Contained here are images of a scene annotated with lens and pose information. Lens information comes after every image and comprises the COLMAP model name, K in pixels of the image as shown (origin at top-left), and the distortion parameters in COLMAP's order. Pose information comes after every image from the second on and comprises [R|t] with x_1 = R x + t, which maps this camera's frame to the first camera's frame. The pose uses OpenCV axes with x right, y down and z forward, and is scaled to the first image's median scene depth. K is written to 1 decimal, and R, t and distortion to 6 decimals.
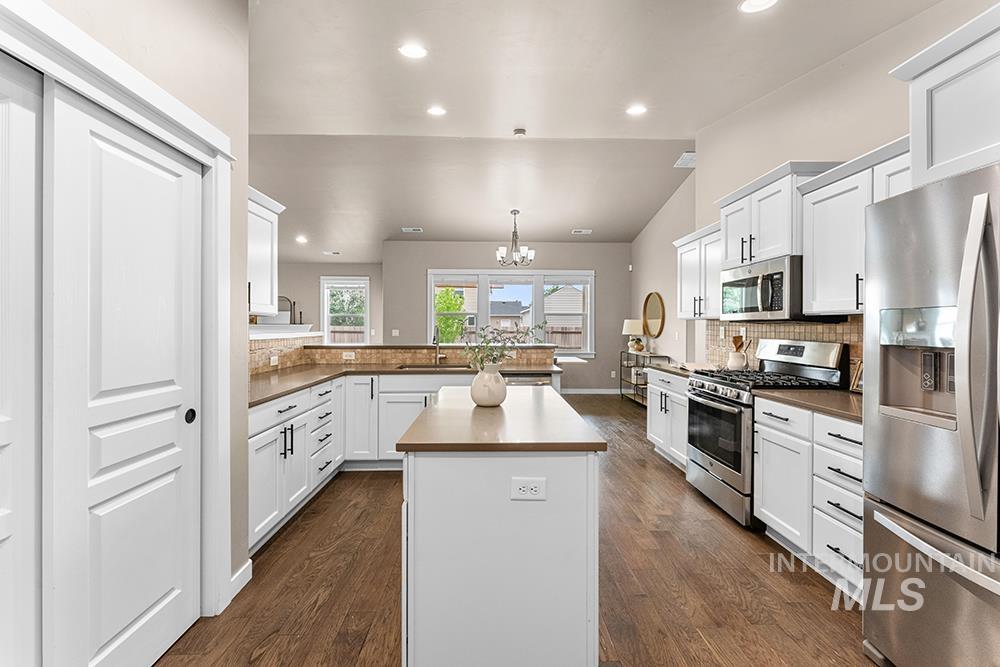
lens RADIAL K [[403.1, 0, 498.1], [0, 403.1, 326.1], [0, 0, 1]] dist [0.010605, -0.000542]
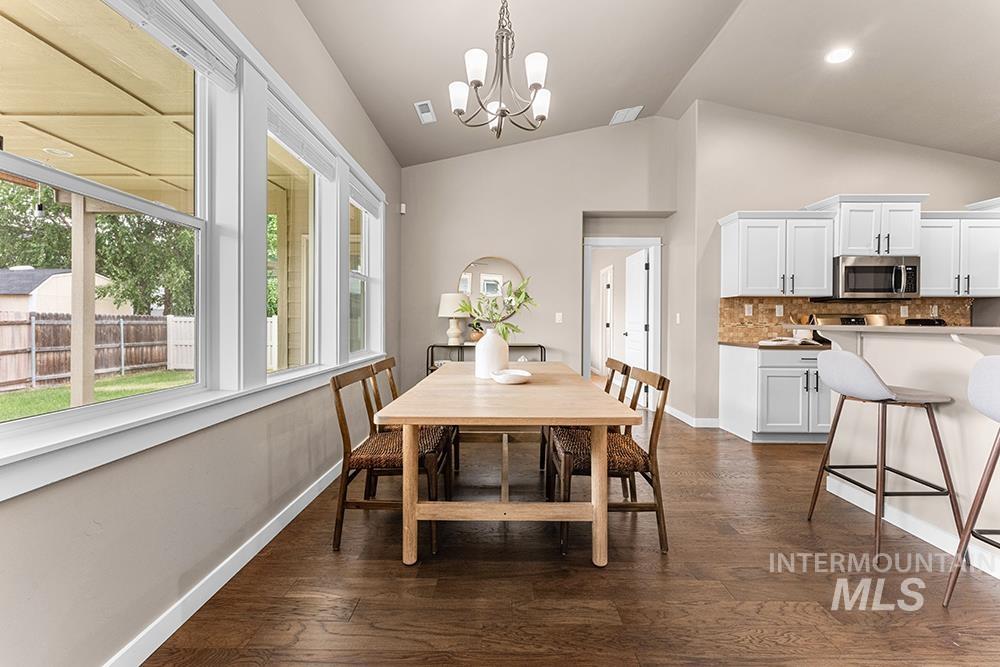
lens RADIAL K [[403.1, 0, 498.4], [0, 403.1, 320.1], [0, 0, 1]] dist [0.010605, -0.000542]
pose [[0.018120, -0.002017, 0.999834, -0.739930], [-0.002552, 0.999995, 0.002064, 0.057547], [-0.999833, -0.002589, 0.018114, 2.281232]]
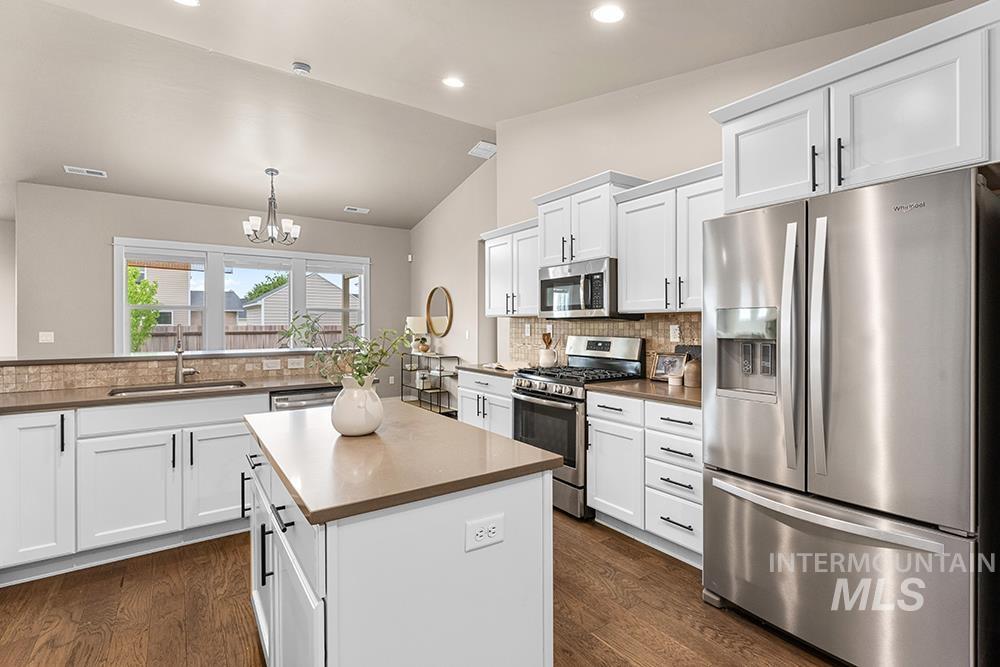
lens RADIAL K [[467.4, 0, 498.2], [0, 467.4, 323.3], [0, 0, 1]] dist [0.007884, -0.002582]
pose [[0.836903, -0.003803, 0.547339, -0.189221], [0.004891, 0.999988, -0.000531, -0.000668], [-0.547330, 0.003121, 0.836911, 0.106759]]
